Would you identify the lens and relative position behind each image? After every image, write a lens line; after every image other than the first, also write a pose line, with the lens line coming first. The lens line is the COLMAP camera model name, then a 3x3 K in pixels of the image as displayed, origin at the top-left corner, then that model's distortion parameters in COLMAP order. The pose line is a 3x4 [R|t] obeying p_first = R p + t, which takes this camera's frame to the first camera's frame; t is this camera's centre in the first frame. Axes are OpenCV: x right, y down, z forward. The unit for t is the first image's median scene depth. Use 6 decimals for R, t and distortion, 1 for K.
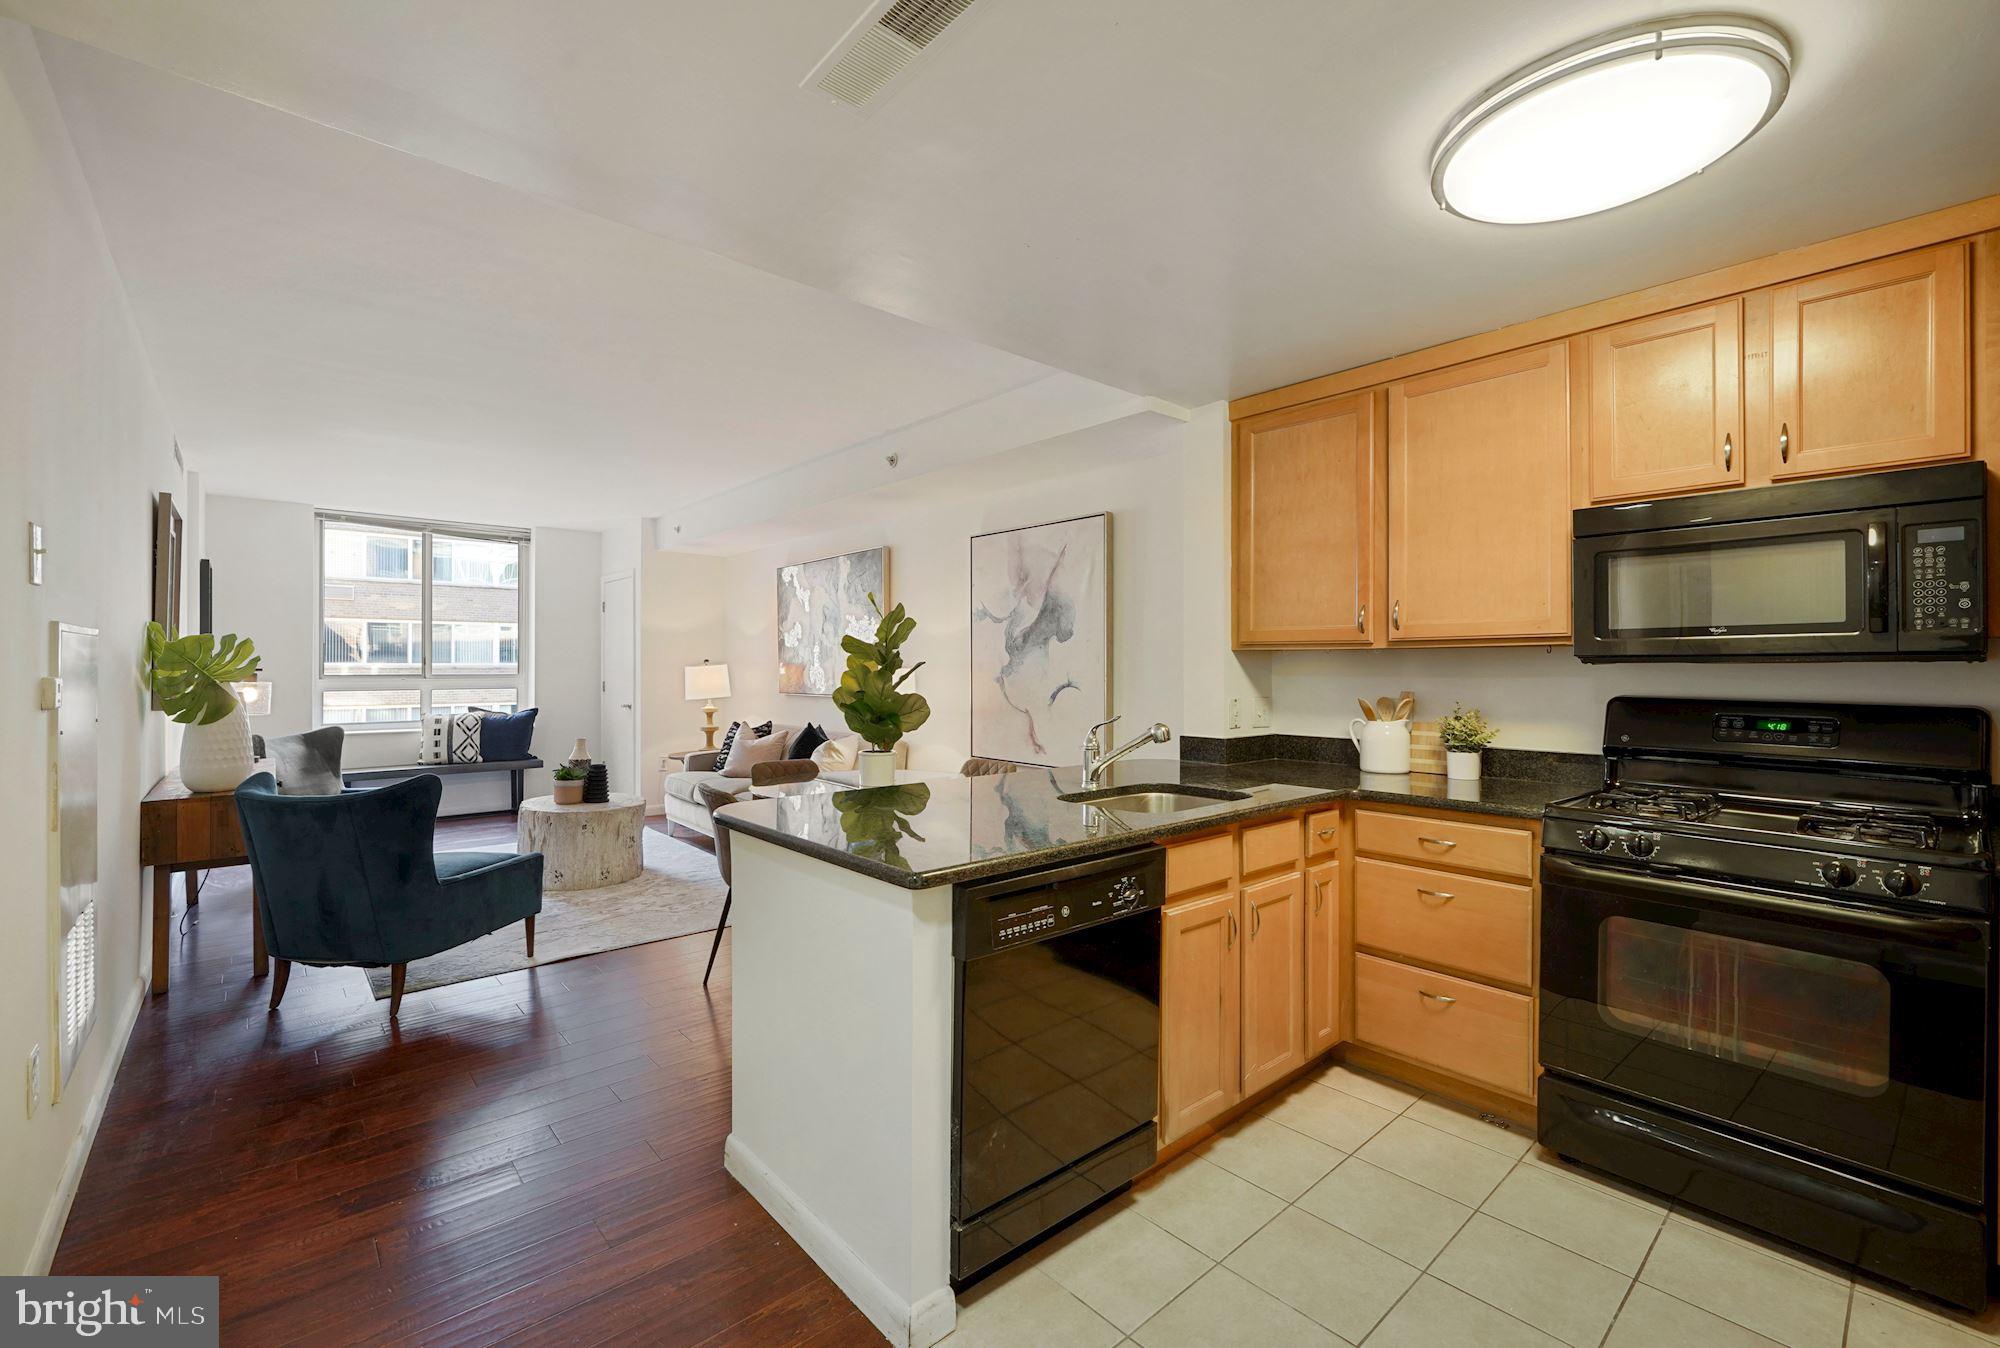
lens RADIAL K [[840.2, 0, 999.4], [0, 840.2, 660.0], [0, 0, 1]] dist [-0.000088, -0.000062]
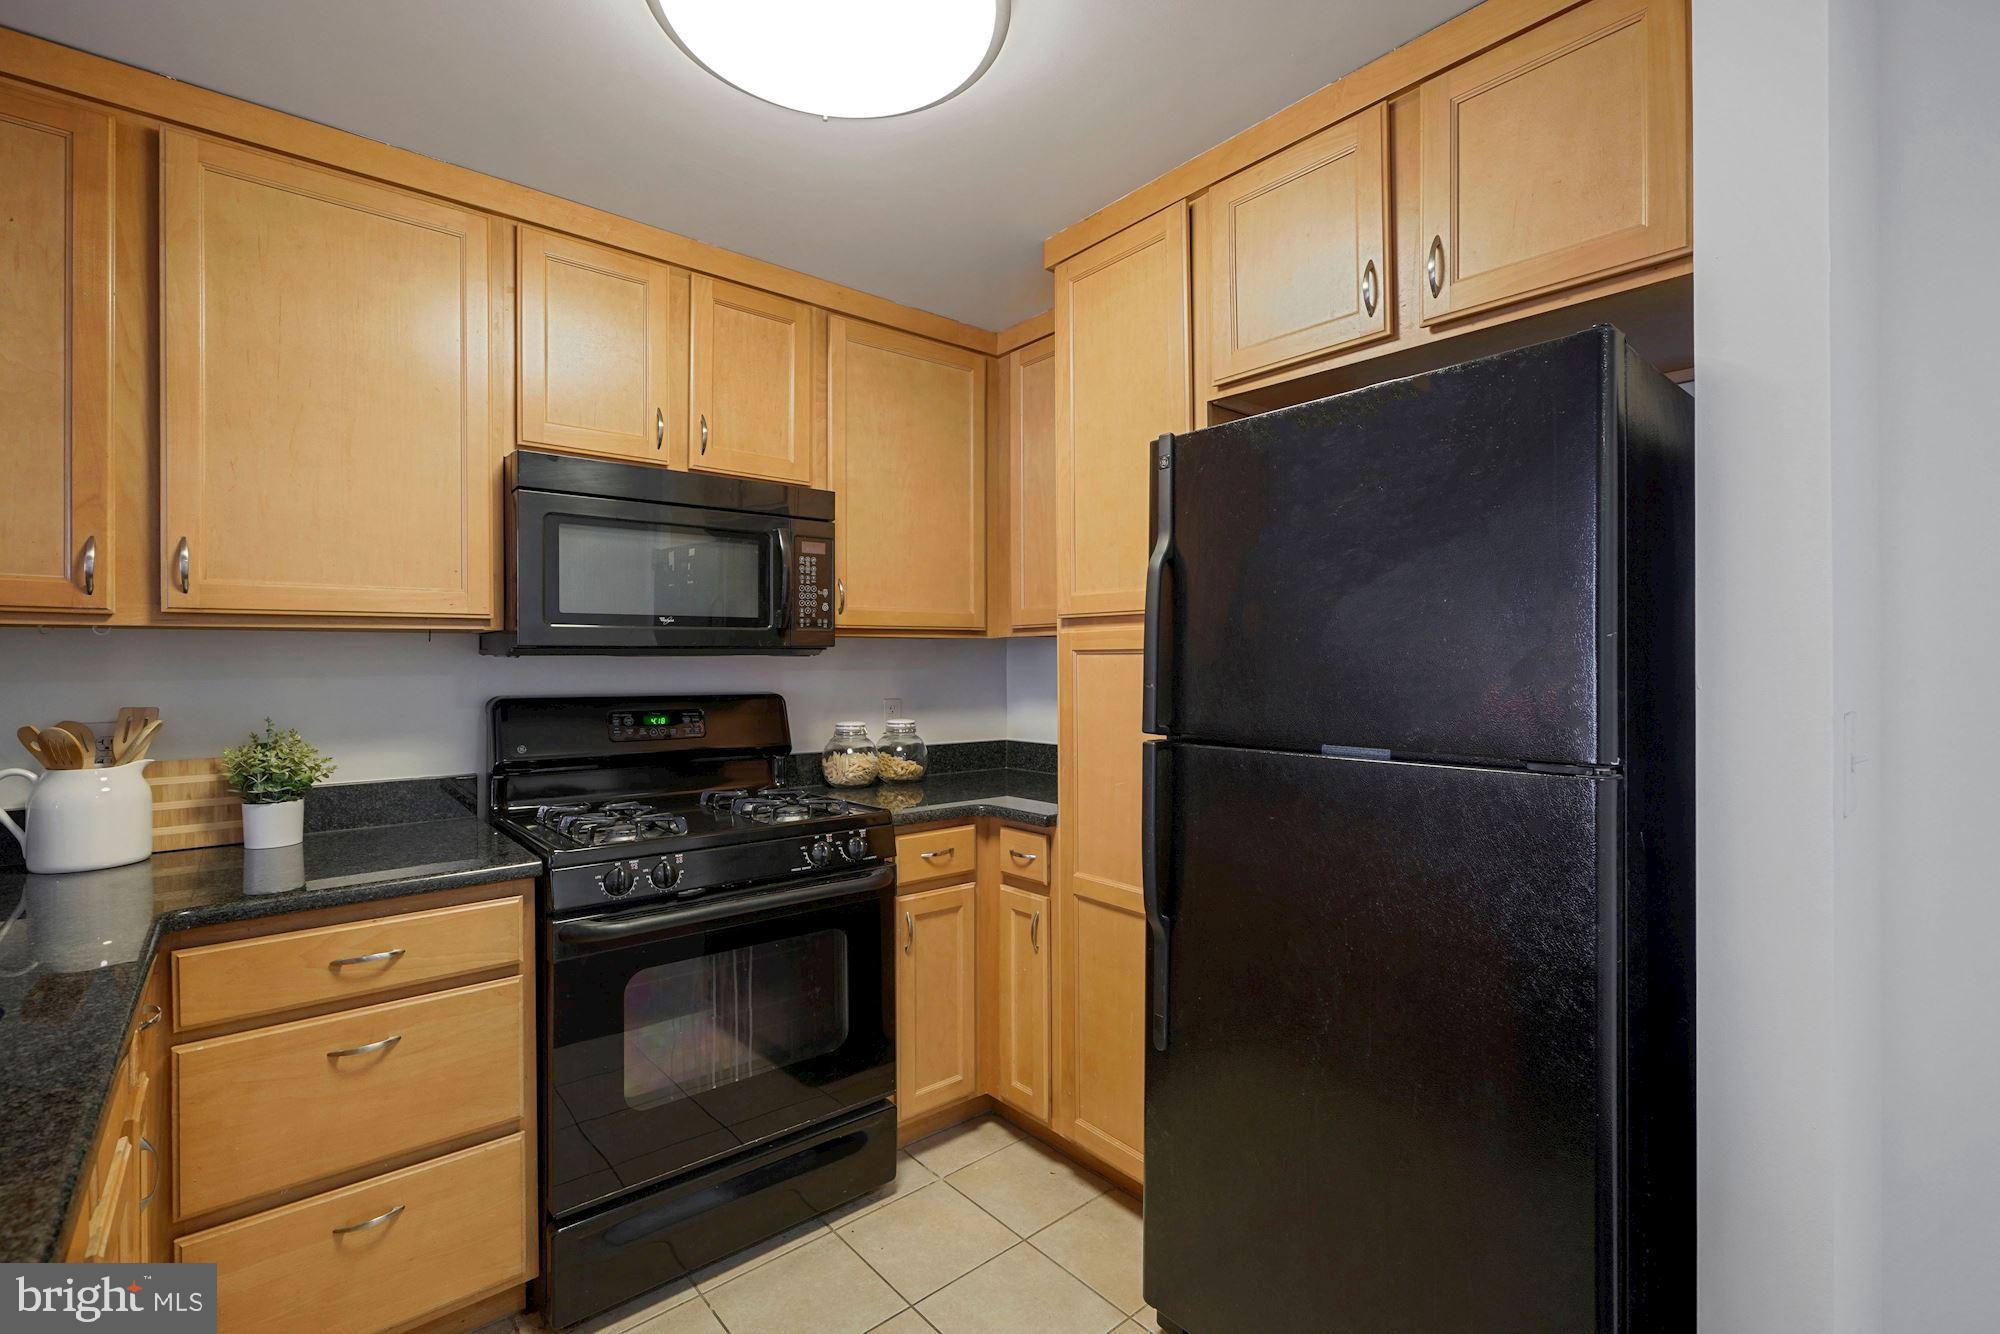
lens RADIAL K [[871.9, 0, 992.2], [0, 871.9, 659.9], [0, 0, 1]] dist [-0.003854, -0.000905]
pose [[0.029624, -0.000518, 0.999561, -0.062474], [-0.003883, 0.999992, 0.000633, 0.004637], [-0.999554, -0.003900, 0.029622, 0.456447]]
